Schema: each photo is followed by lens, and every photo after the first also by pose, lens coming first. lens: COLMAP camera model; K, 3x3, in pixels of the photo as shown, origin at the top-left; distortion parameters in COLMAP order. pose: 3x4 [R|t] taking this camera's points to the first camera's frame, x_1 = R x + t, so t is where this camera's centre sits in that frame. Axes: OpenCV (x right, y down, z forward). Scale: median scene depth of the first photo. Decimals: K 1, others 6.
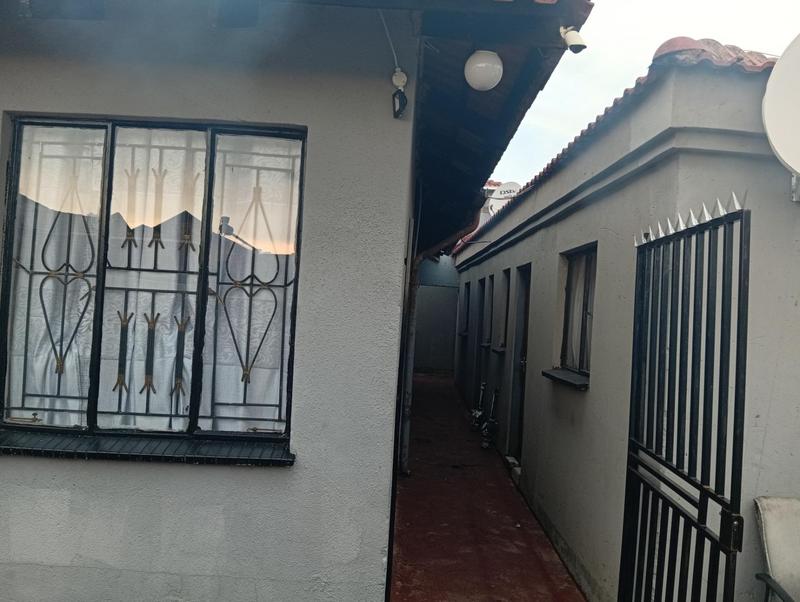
lens RADIAL K [[629.9, 0, 400.0], [0, 629.9, 301.0], [0, 0, 1]] dist [0.186766, -0.393521]
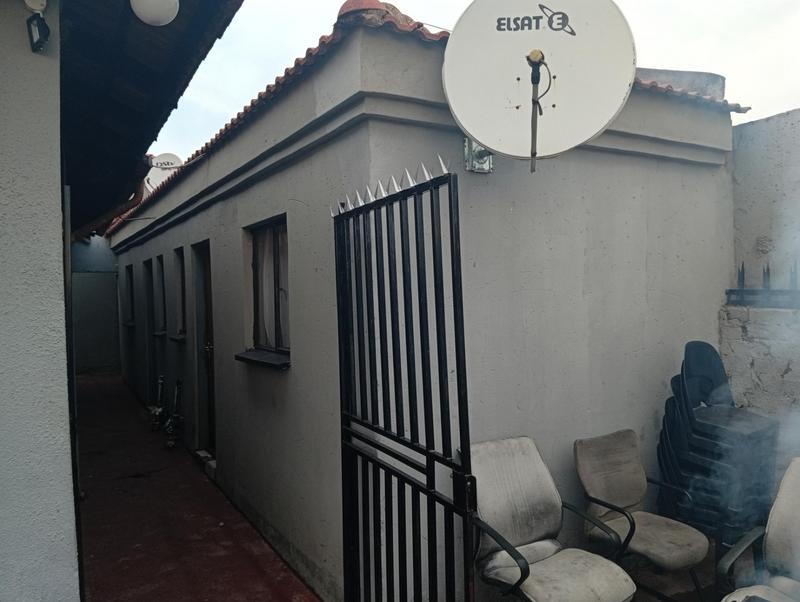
lens RADIAL K [[622.6, 0, 400.0], [0, 622.6, 301.0], [0, 0, 1]] dist [0.140543, -0.300519]
pose [[0.864009, -0.089330, 0.495488, -0.020558], [0.072042, 0.995942, 0.053930, -0.001156], [-0.498295, -0.010900, 0.866939, 0.105920]]
